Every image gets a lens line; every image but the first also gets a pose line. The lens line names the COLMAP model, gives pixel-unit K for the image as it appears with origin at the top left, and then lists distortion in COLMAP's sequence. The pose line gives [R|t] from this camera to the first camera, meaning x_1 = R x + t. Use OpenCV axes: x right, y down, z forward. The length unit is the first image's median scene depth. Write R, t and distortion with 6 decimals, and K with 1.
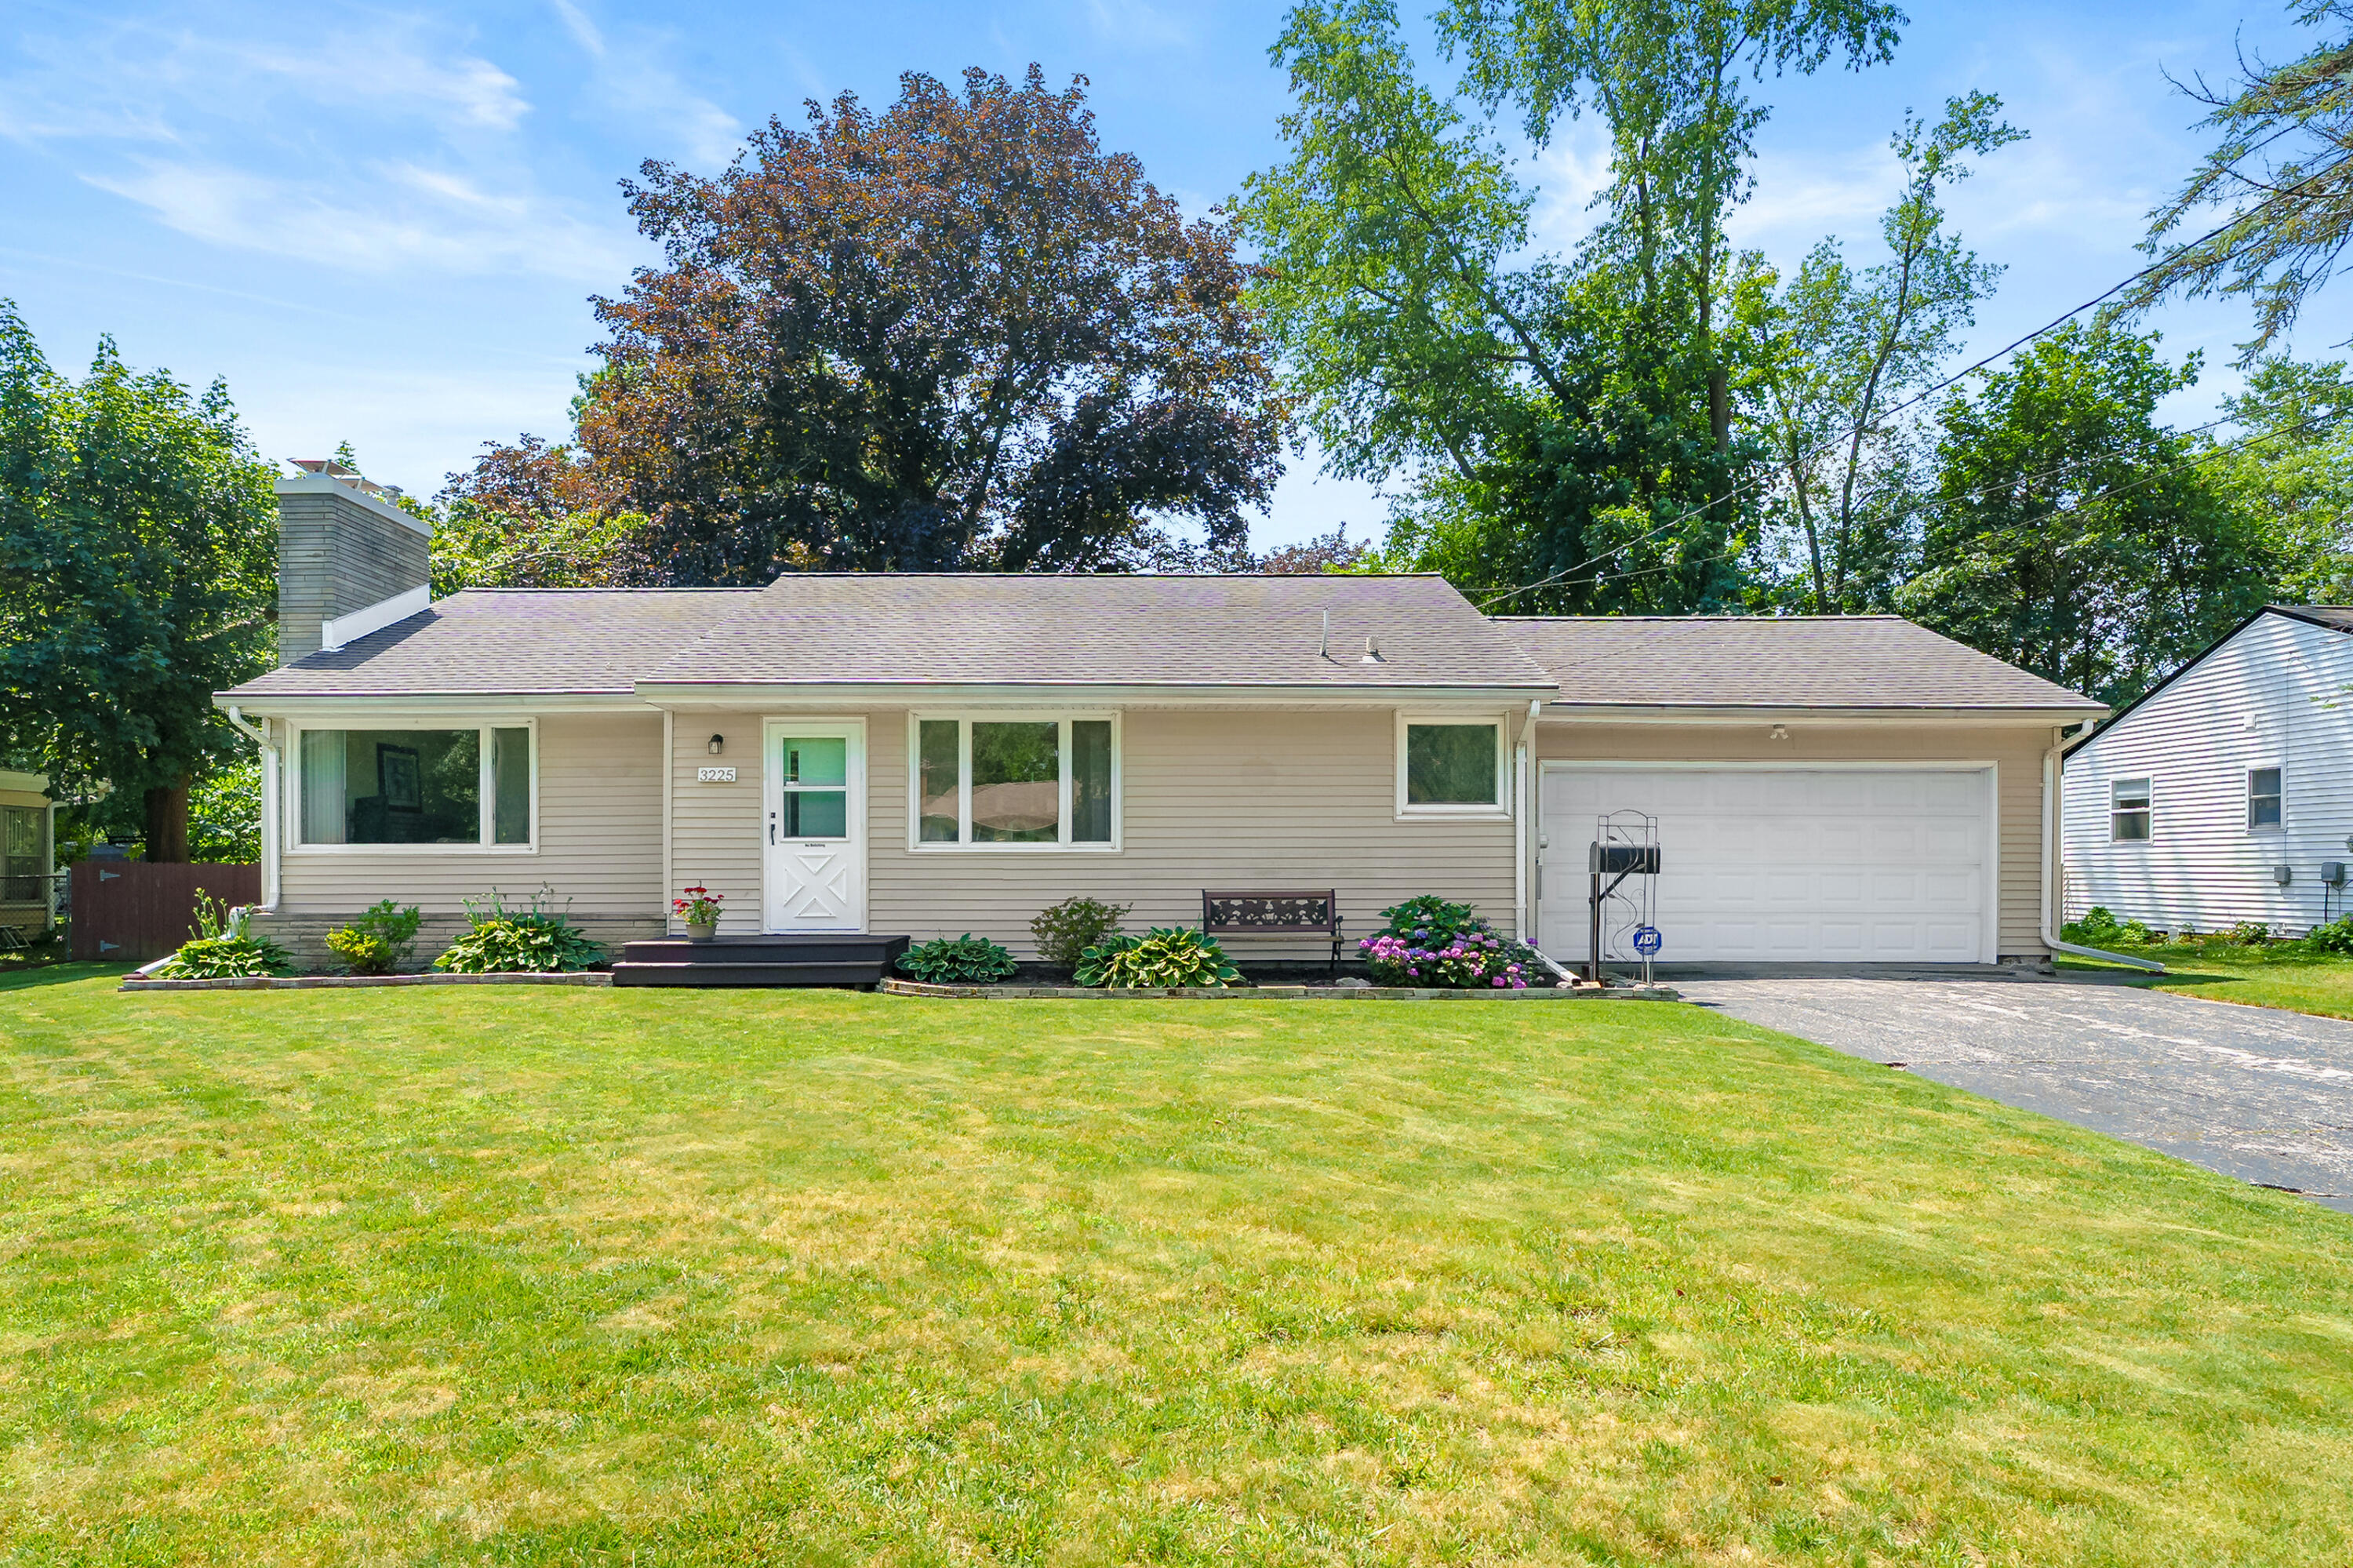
lens RADIAL K [[1235.6, 0, 1170.9], [0, 1235.6, 868.1], [0, 0, 1]] dist [-0.002145, 0.000260]
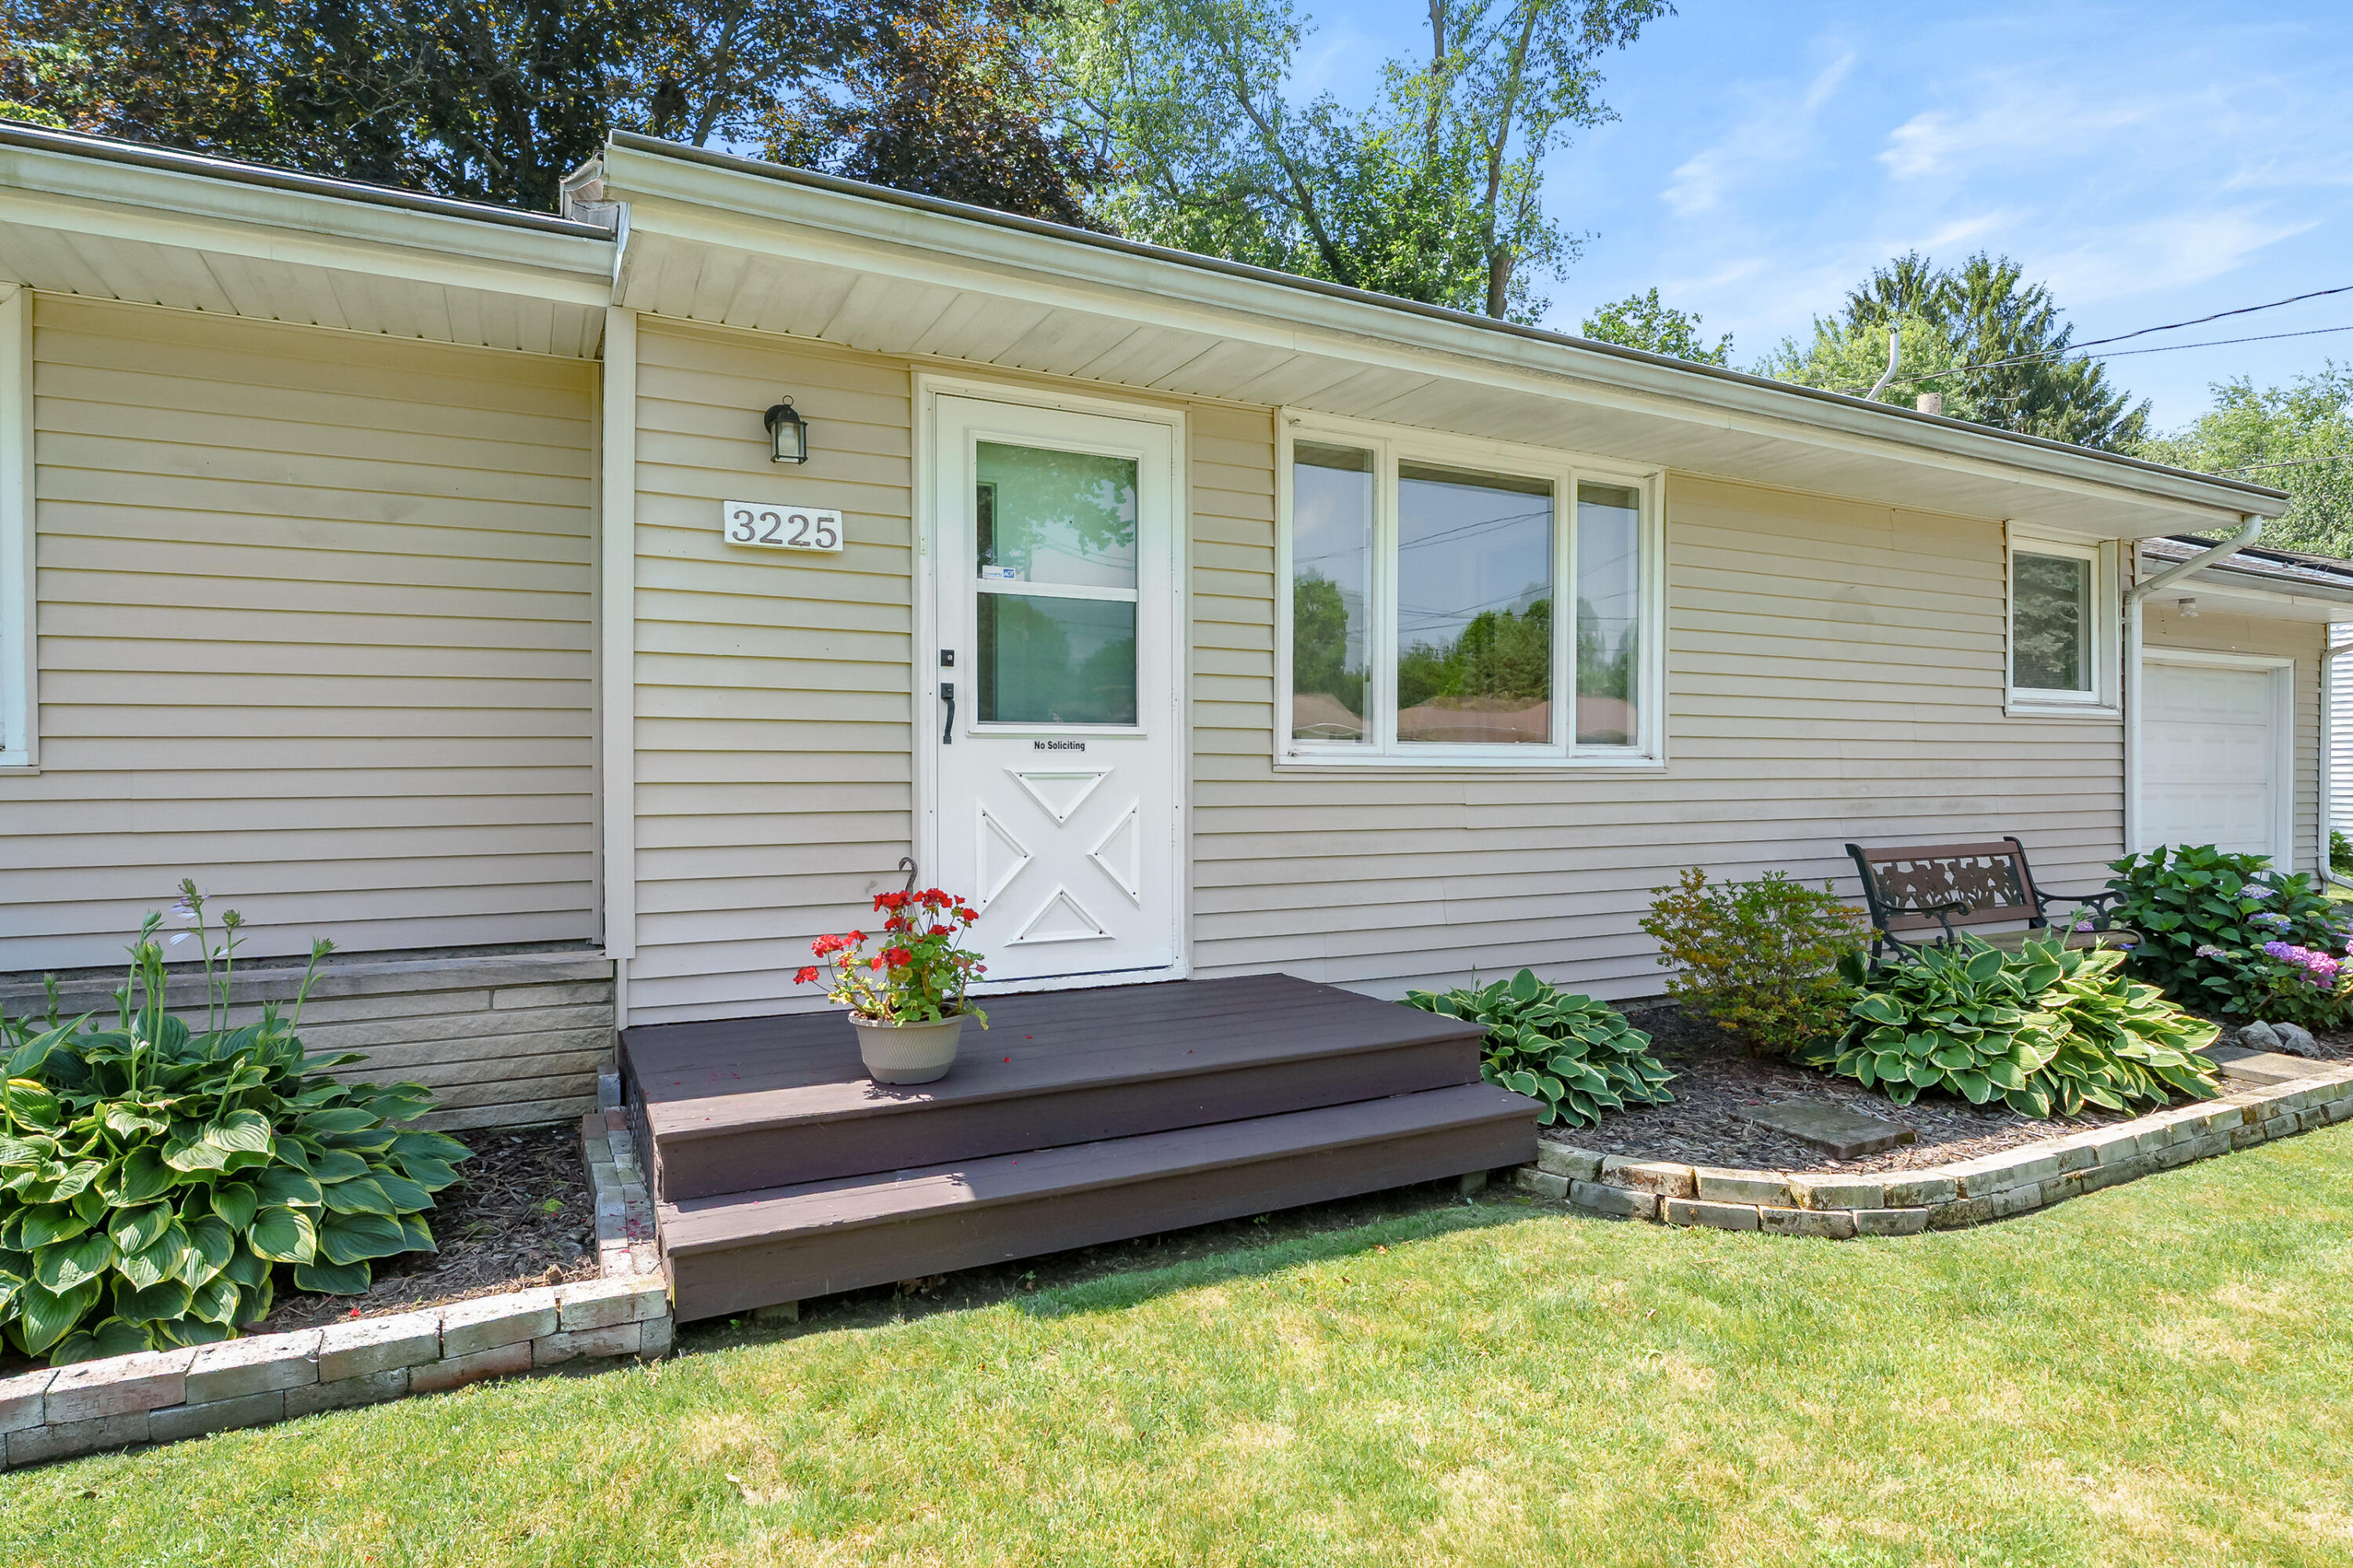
lens RADIAL K [[1192.6, 0, 1176.5], [0, 1192.6, 784.0], [0, 0, 1]] dist [-0.010993, 0.000141]
pose [[0.904829, -0.004065, 0.425756, -0.405338], [0.000817, 0.999969, 0.007811, -0.009843], [-0.425774, -0.006719, 0.904804, 0.664796]]
